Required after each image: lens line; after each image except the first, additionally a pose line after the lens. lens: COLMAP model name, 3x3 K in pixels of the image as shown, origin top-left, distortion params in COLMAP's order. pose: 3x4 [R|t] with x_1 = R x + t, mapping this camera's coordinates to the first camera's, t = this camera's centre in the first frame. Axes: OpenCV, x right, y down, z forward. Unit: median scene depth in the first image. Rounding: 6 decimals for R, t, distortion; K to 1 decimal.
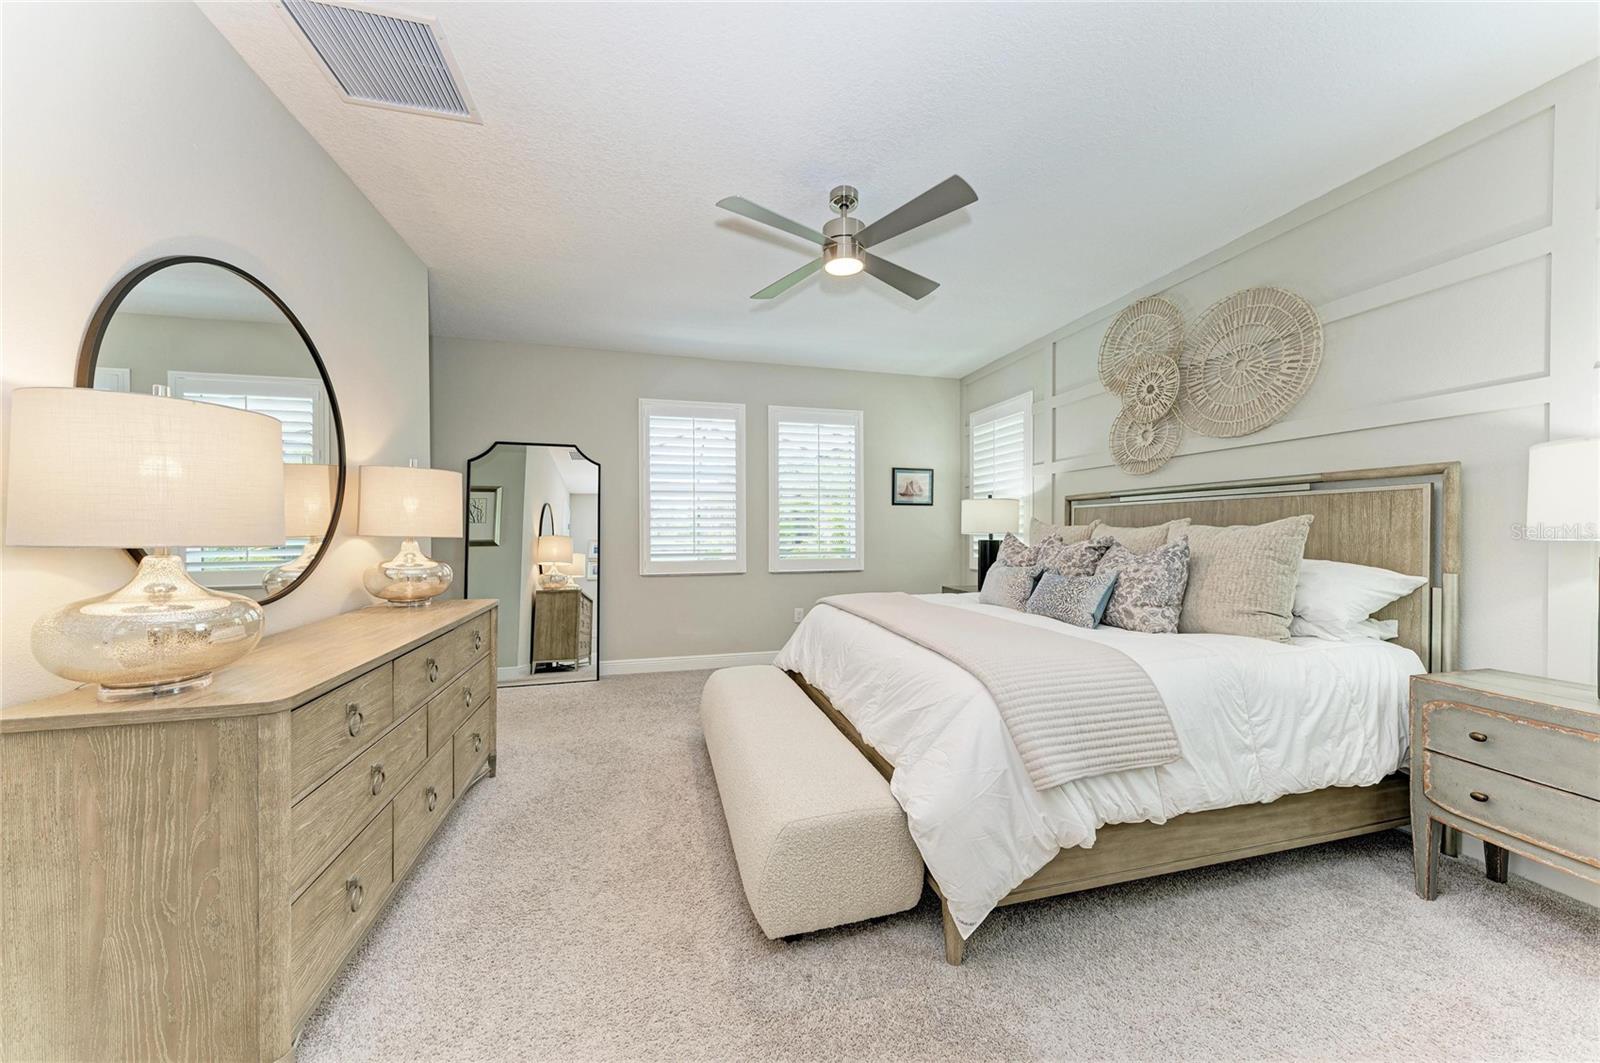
lens RADIAL K [[539.2, 0, 801.7], [0, 539.2, 533.4], [0, 0, 1]] dist [0.020926, -0.005397]
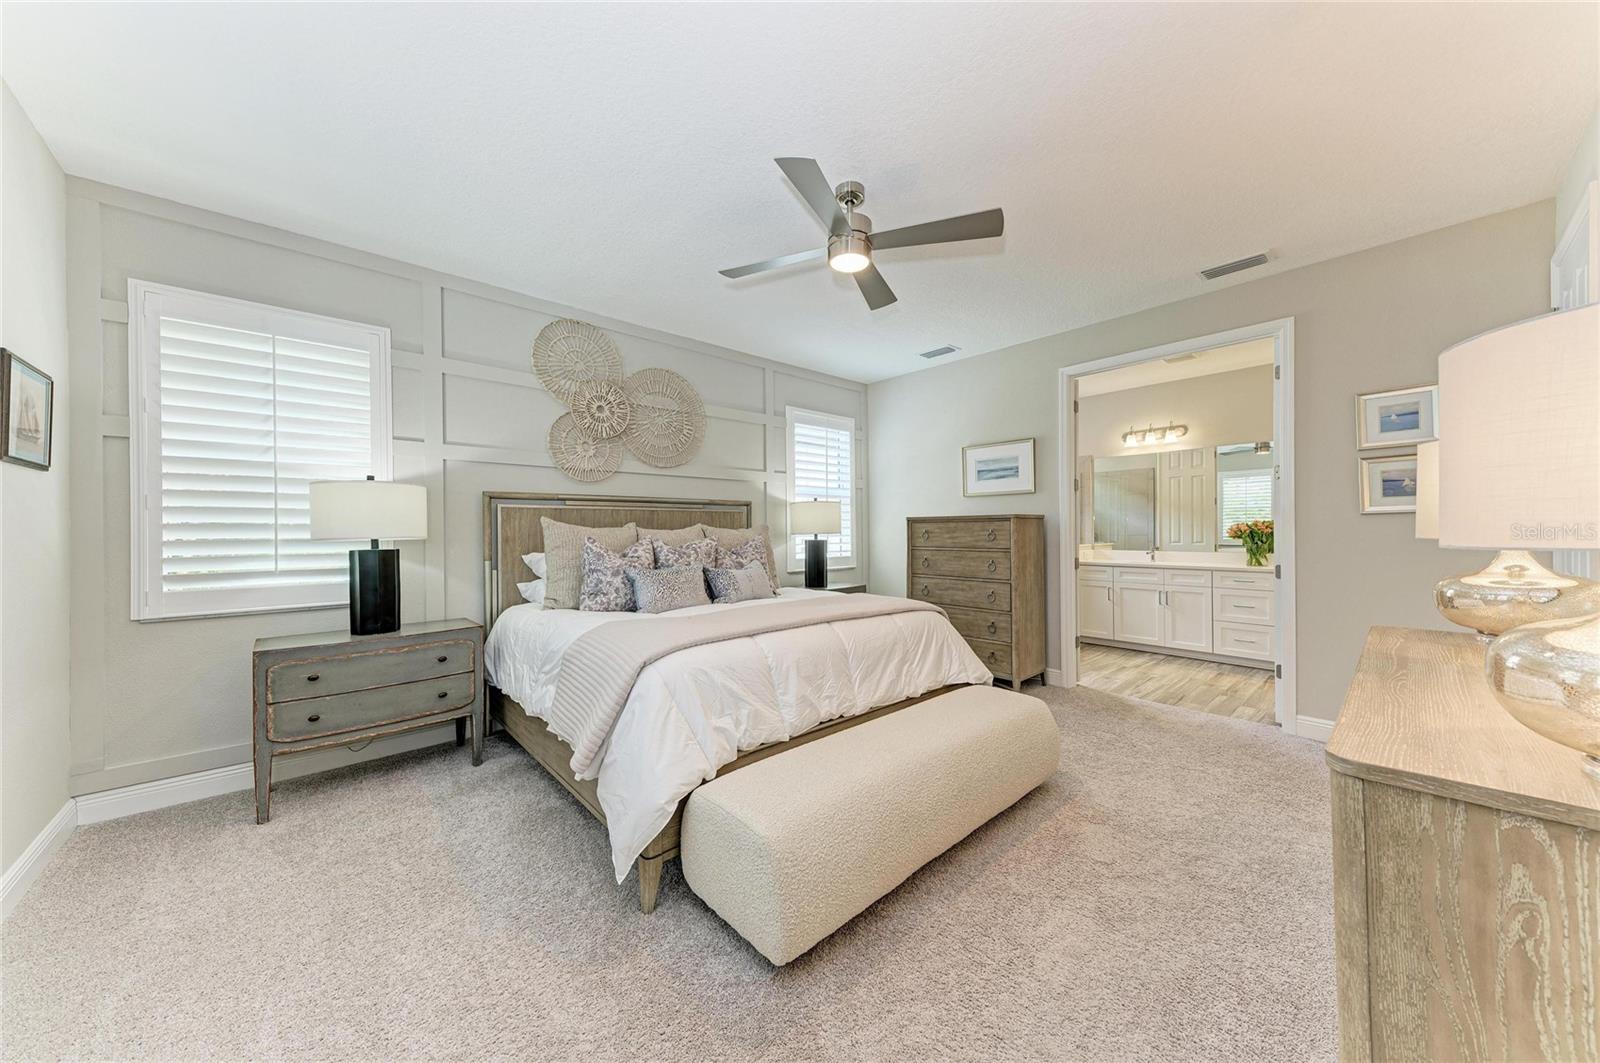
lens RADIAL K [[539.2, 0, 801.7], [0, 539.2, 533.4], [0, 0, 1]] dist [0.020926, -0.005397]
pose [[-0.459668, -0.000906, 0.888090, -0.592932], [0.013609, 0.999875, 0.008065, -0.006356], [-0.887987, 0.015793, -0.459598, 1.202161]]
